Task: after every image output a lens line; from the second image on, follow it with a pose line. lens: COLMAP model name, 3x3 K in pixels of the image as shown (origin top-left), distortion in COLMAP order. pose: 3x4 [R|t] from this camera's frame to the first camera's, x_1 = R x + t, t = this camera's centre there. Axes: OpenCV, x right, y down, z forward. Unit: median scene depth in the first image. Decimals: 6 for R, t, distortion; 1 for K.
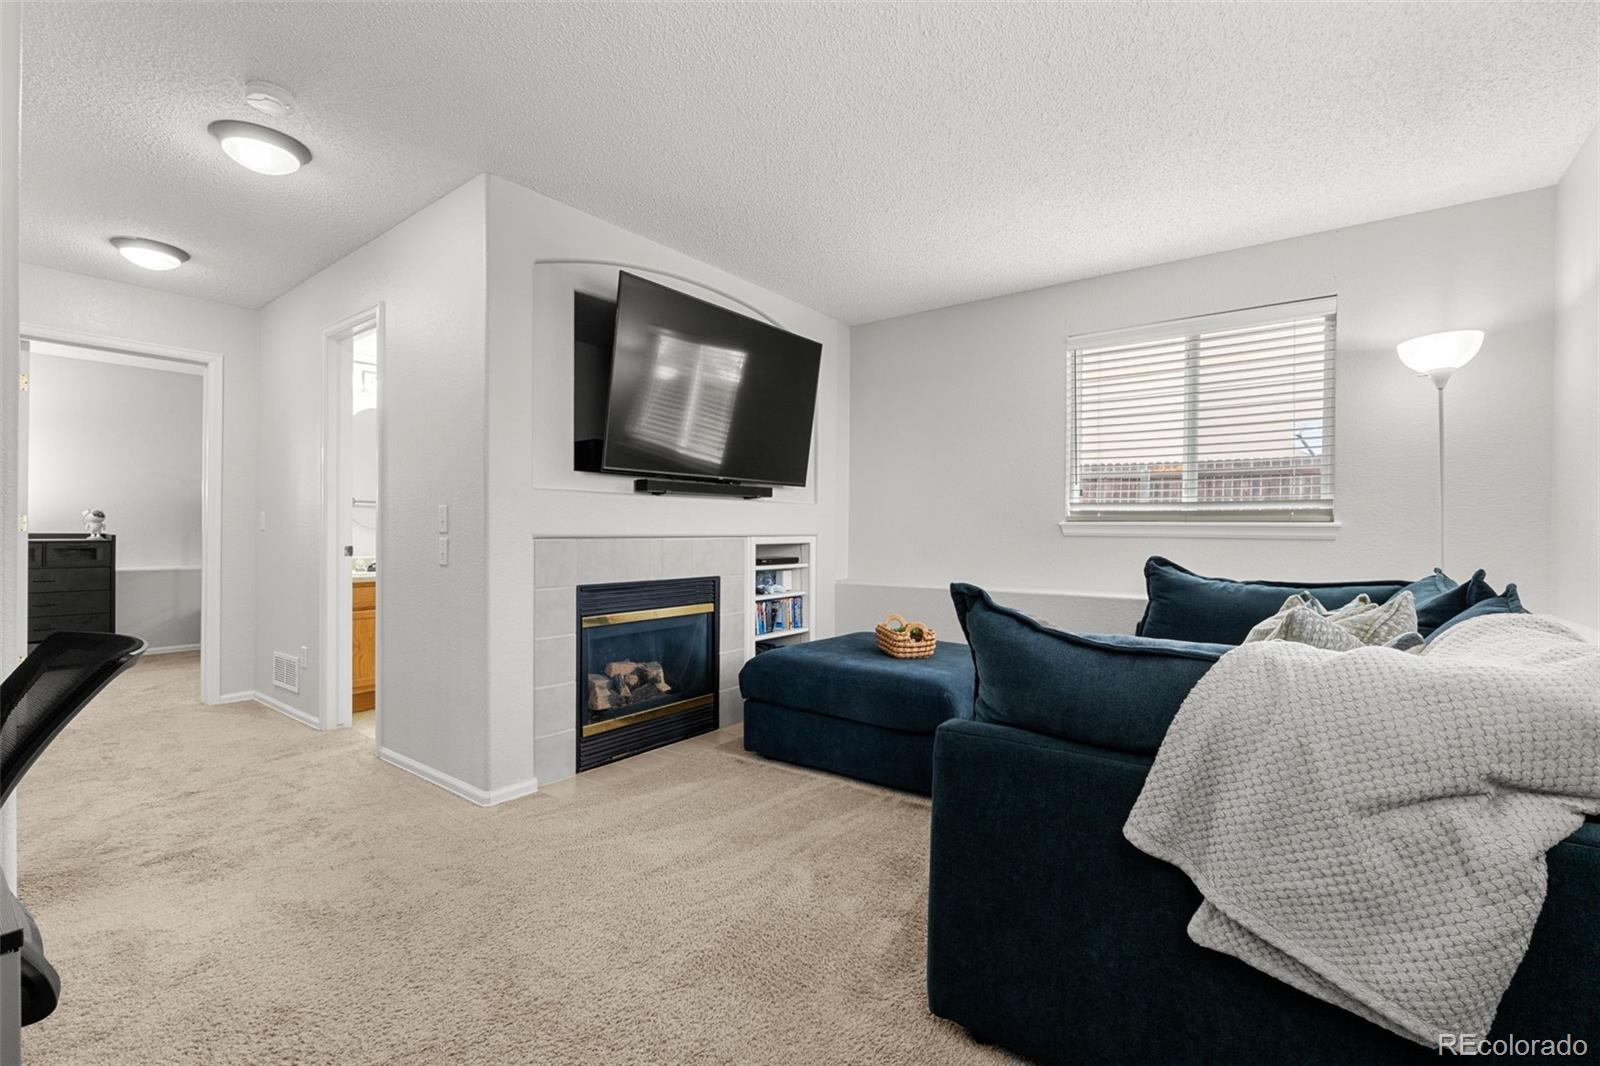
lens RADIAL K [[700.9, 0, 805.3], [0, 700.9, 531.9], [0, 0, 1]] dist [-0.001775, -0.000262]
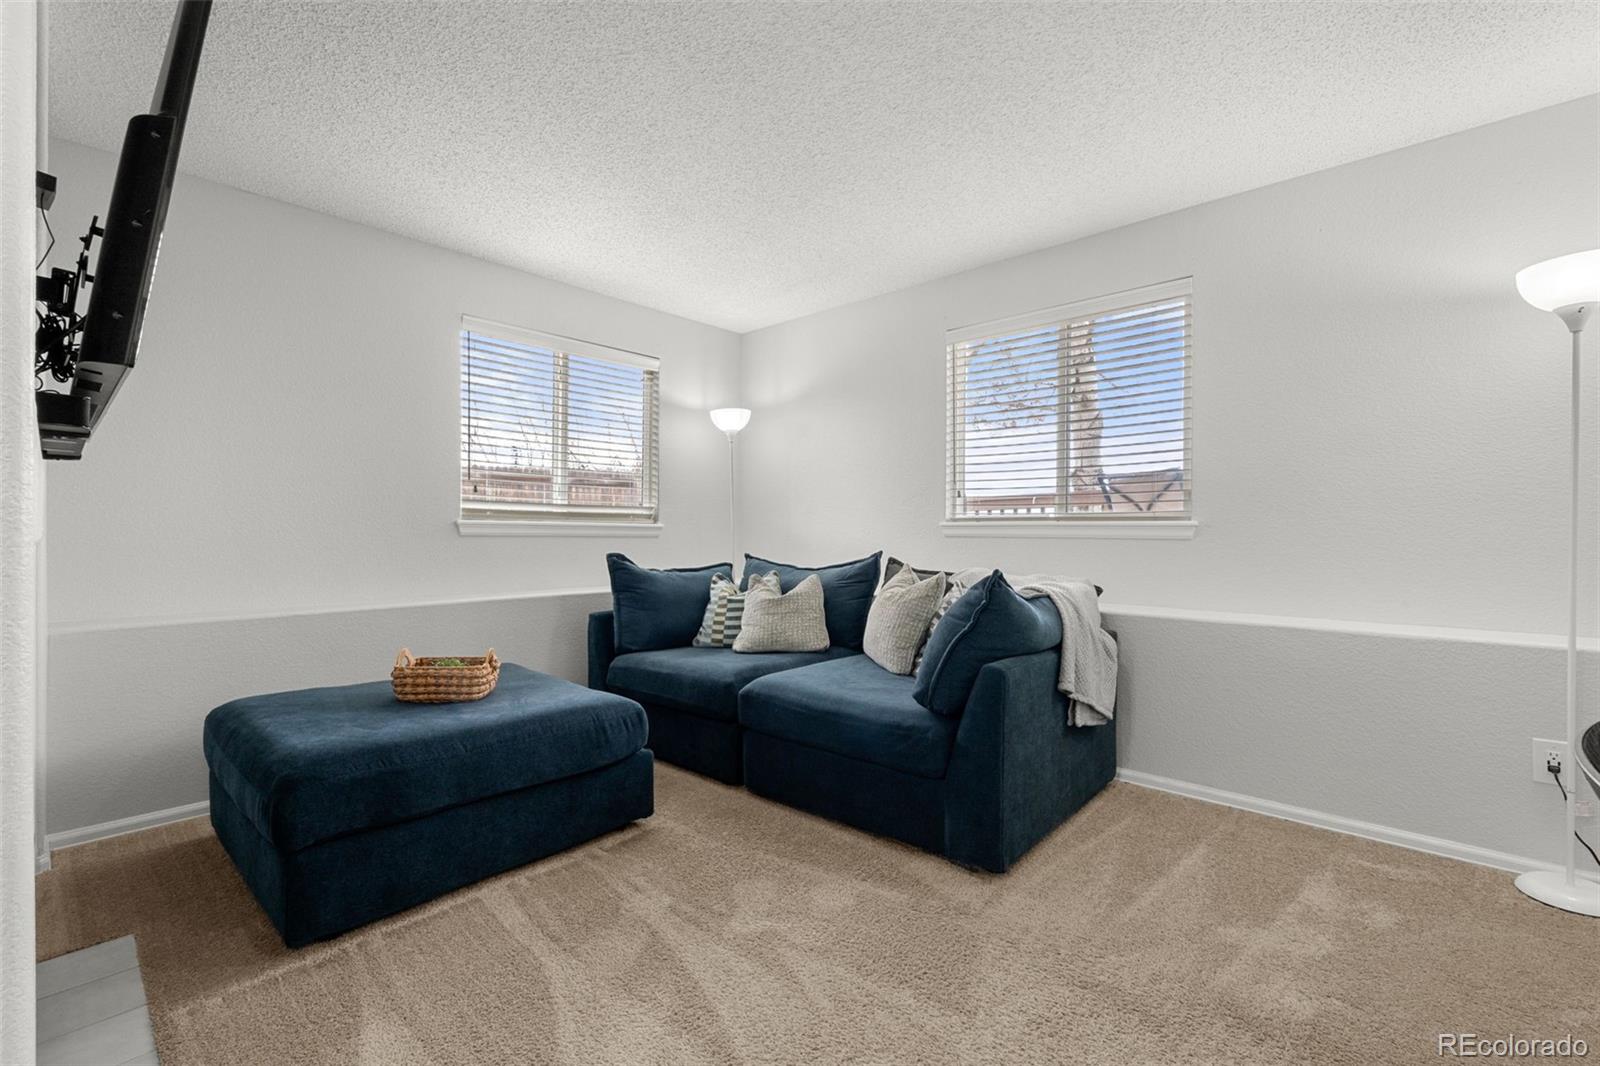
lens RADIAL K [[700.9, 0, 806.1], [0, 700.9, 532.8], [0, 0, 1]] dist [-0.001775, -0.000262]
pose [[0.090249, -0.006132, 0.995900, -0.575999], [-0.003254, 0.999974, 0.006452, -0.006088], [-0.995914, -0.003822, 0.090227, 0.574117]]
